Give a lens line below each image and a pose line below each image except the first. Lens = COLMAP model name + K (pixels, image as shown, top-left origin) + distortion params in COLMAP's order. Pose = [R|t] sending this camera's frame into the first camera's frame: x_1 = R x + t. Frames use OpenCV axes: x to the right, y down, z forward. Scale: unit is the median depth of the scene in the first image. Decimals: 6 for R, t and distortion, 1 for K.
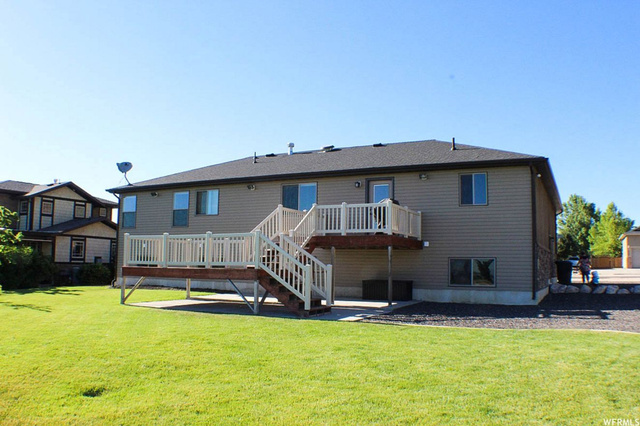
lens RADIAL K [[522.5, 0, 318.3], [0, 522.5, 230.2], [0, 0, 1]] dist [-0.190550, 0.020971]
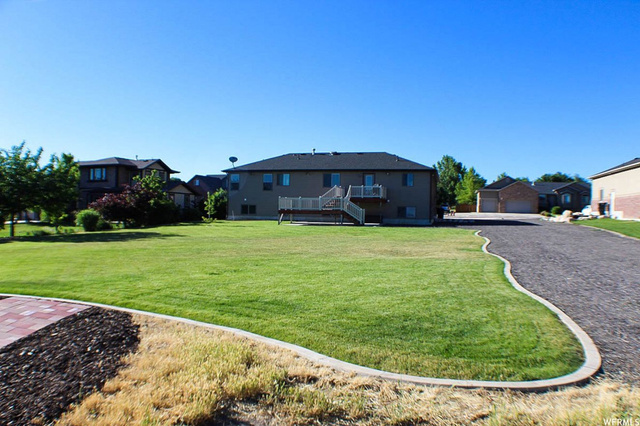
lens RADIAL K [[487.9, 0, 317.5], [0, 487.9, 218.1], [0, 0, 1]] dist [-0.181061, 0.038798]
pose [[0.976469, -0.004737, 0.215607, -0.487726], [-0.014453, 0.996074, 0.087341, -0.069393], [-0.215174, -0.088402, 0.972566, -0.938779]]
